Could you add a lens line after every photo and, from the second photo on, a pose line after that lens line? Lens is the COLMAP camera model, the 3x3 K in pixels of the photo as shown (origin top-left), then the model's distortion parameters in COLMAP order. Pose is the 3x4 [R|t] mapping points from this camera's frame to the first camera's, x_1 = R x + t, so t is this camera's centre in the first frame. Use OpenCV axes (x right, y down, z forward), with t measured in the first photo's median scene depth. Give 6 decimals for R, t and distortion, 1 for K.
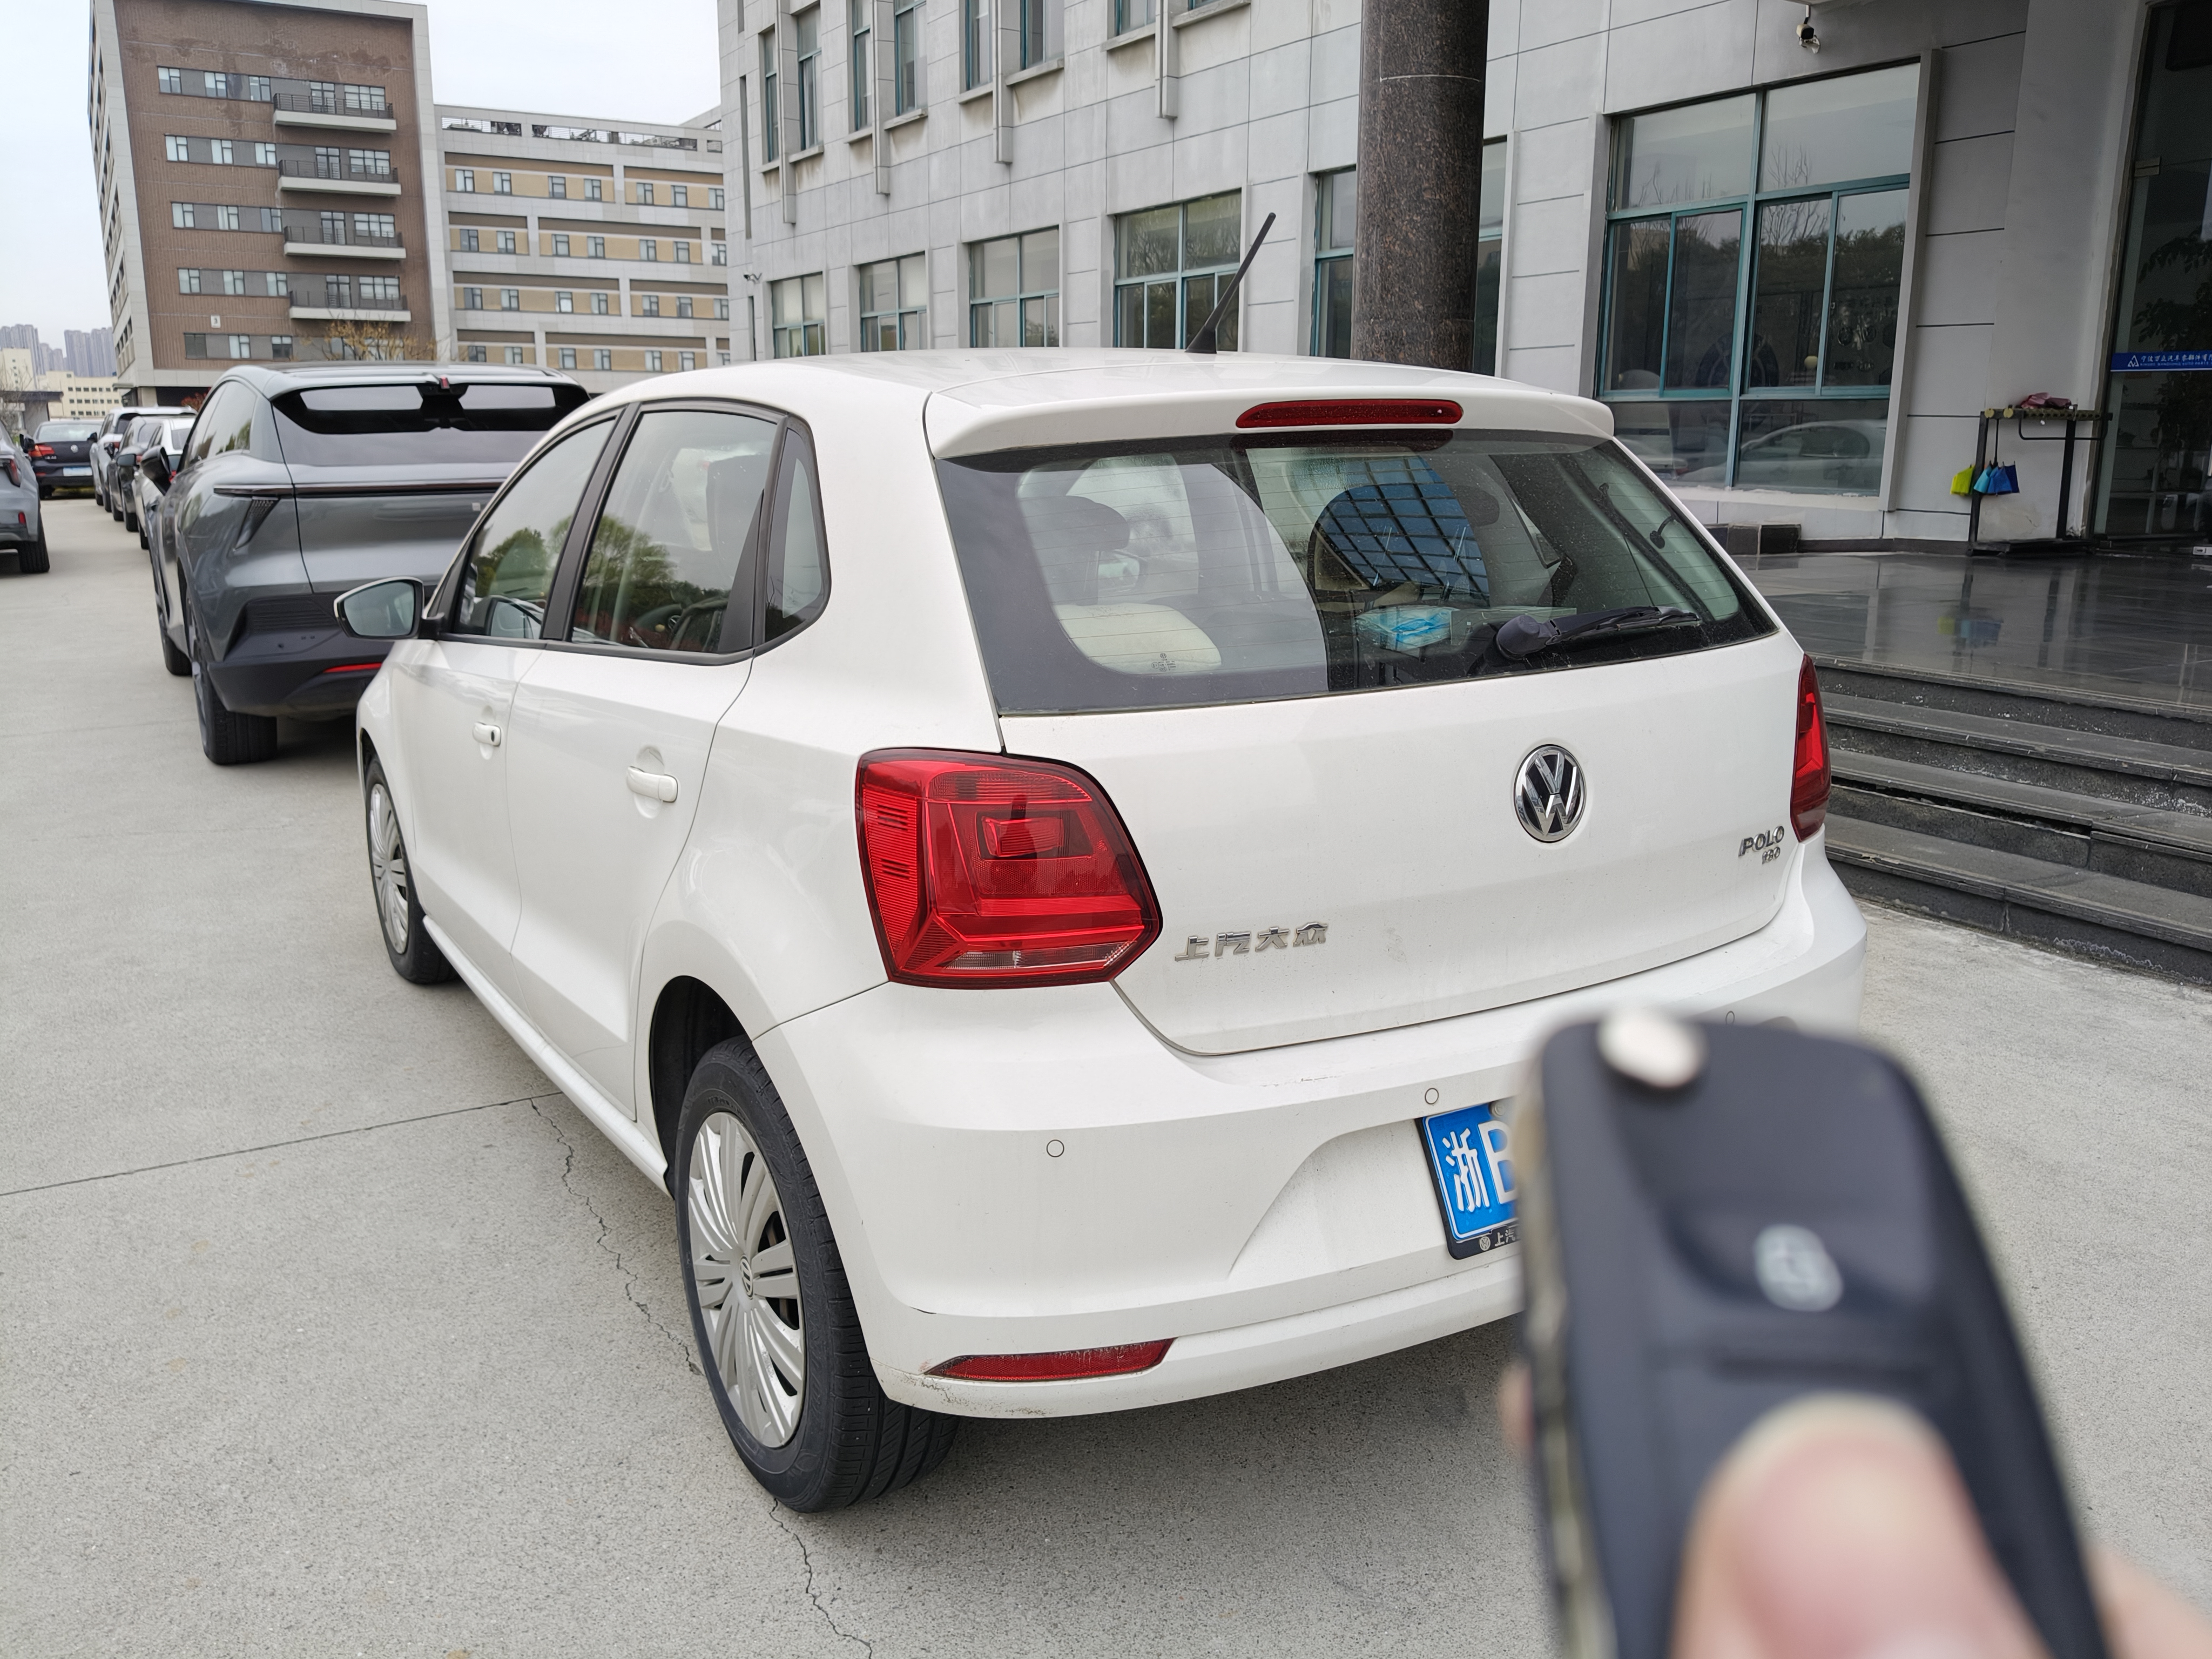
lens RADIAL K [[1816.2, 0, 1090.2], [0, 1816.2, 845.8], [0, 0, 1]] dist [0.039948, -0.079675]
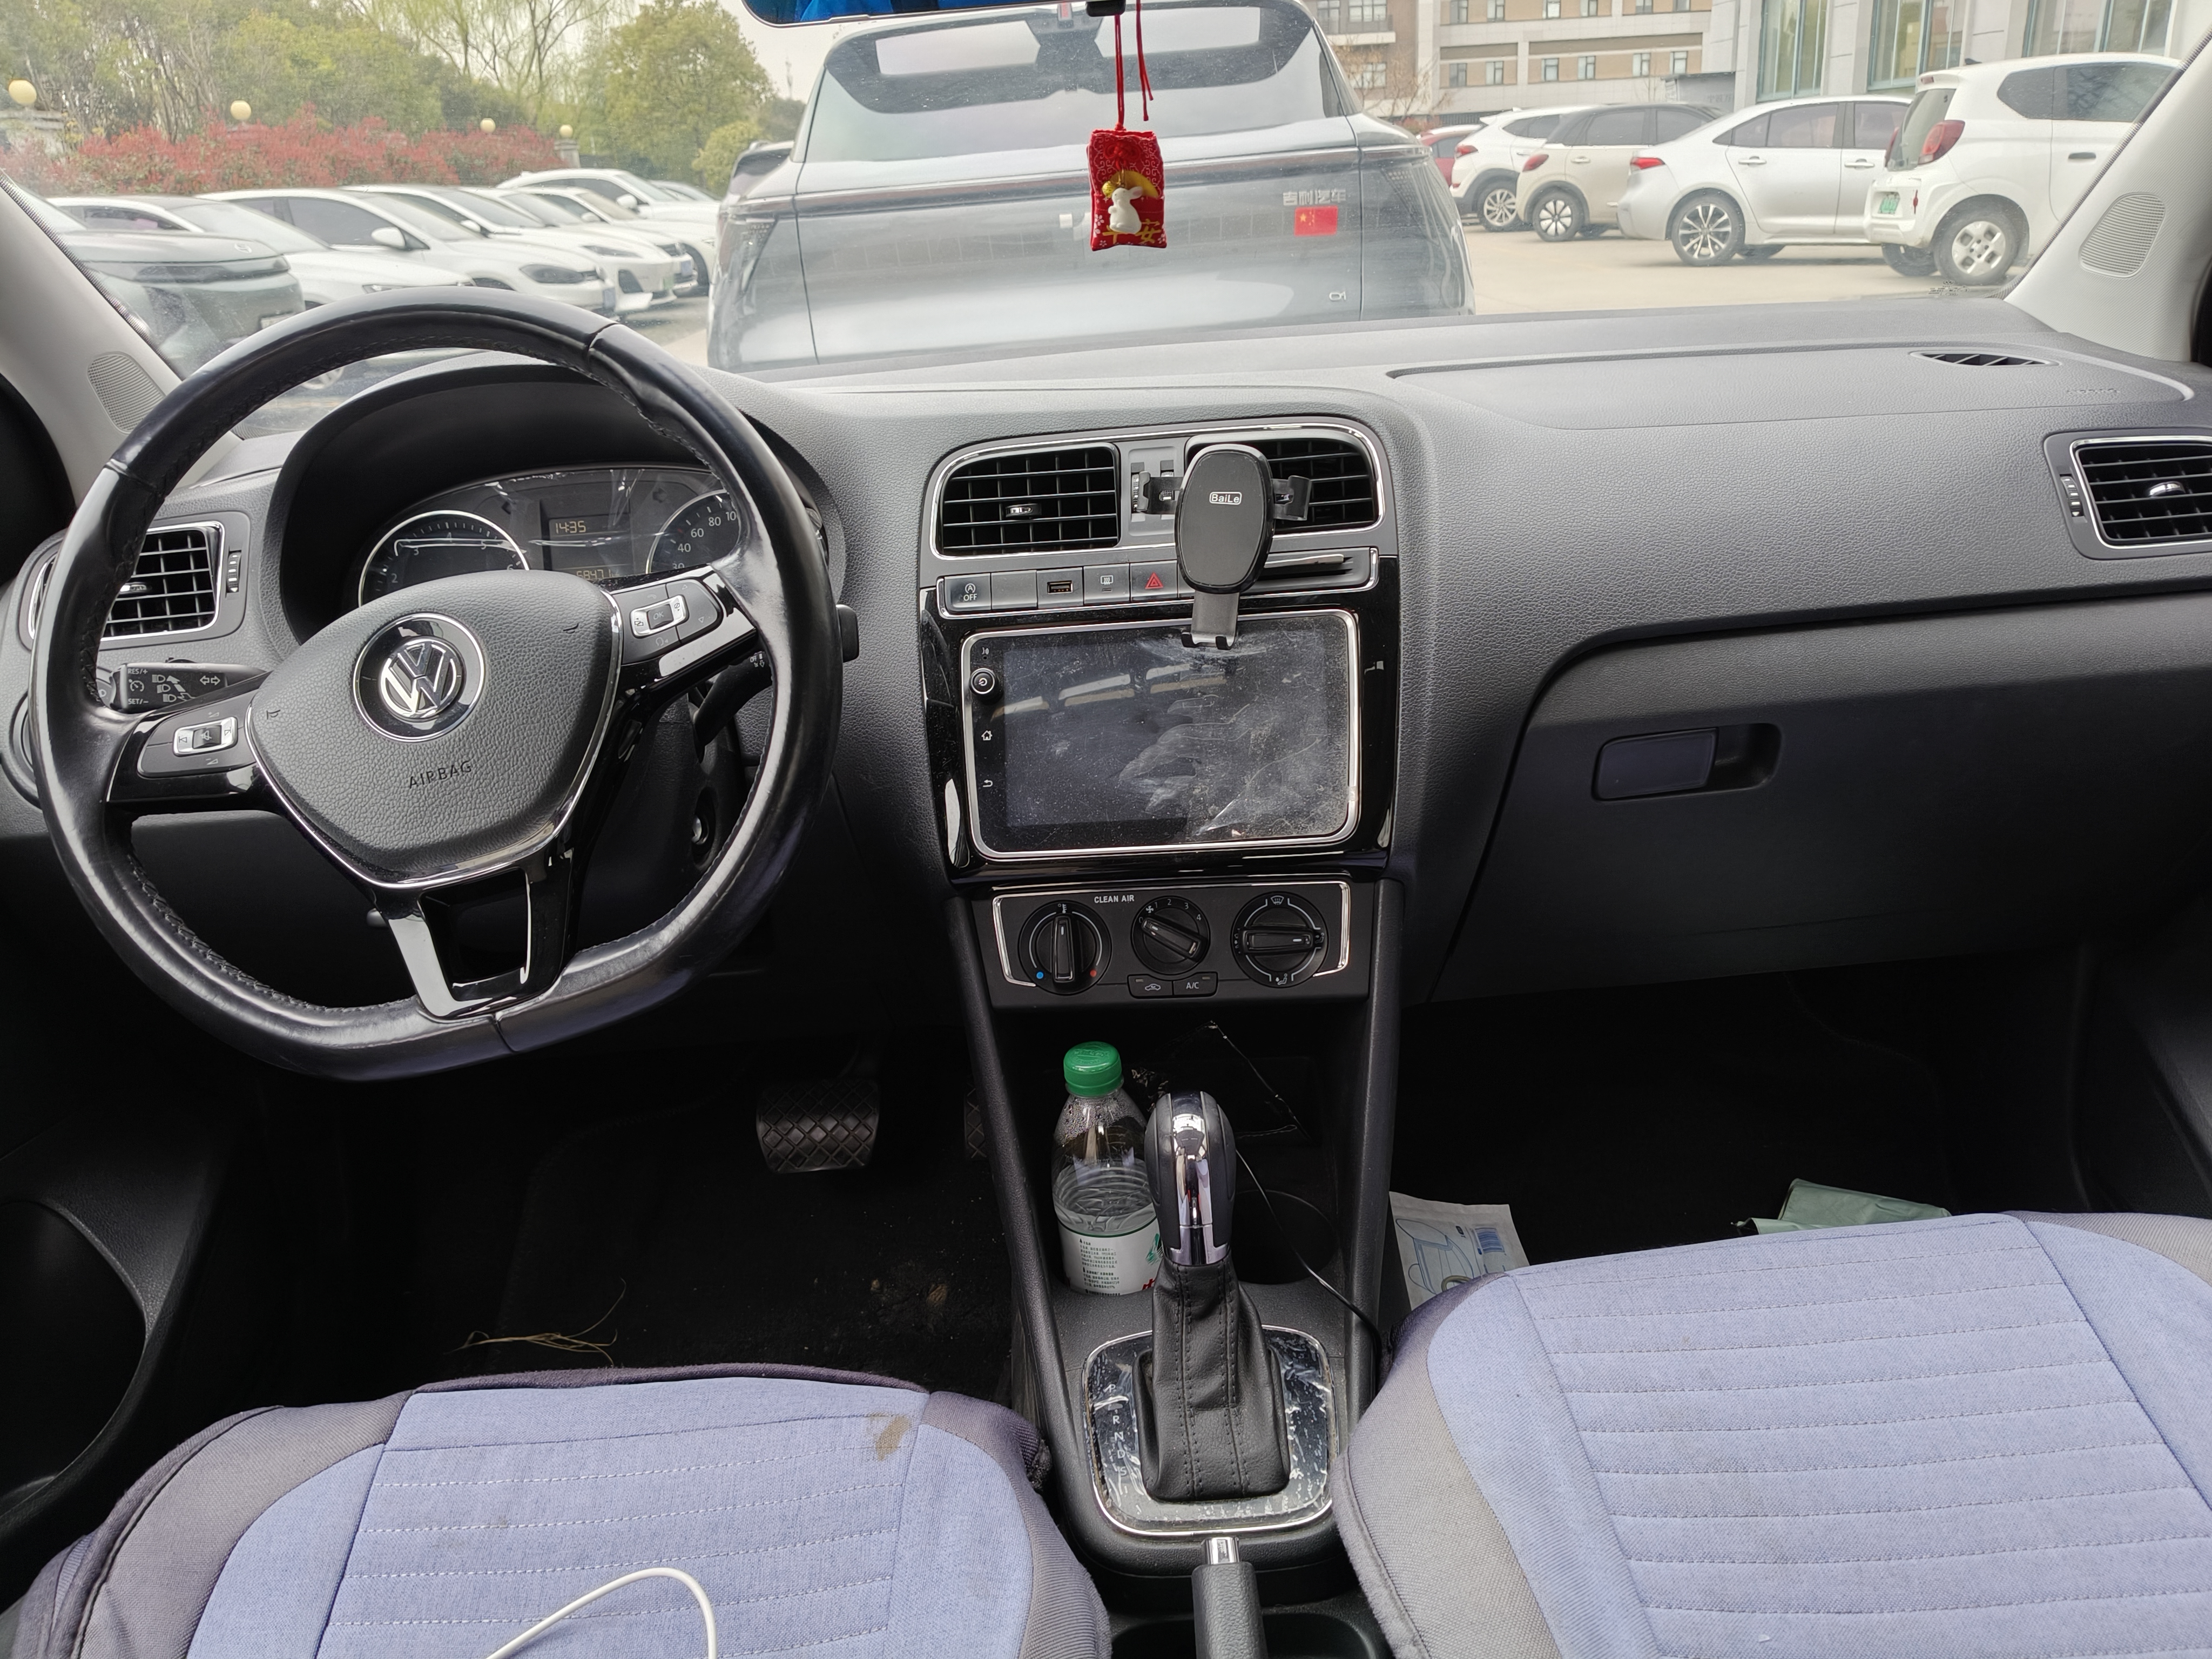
lens RADIAL K [[1816.2, 0, 1104.9], [0, 1816.2, 812.1], [0, 0, 1]] dist [0.039948, -0.079675]
pose [[0.876322, 0.113894, -0.468068, -0.031891], [-0.054587, 0.988868, 0.138421, -0.076706], [0.478623, -0.095751, 0.872784, 0.455767]]
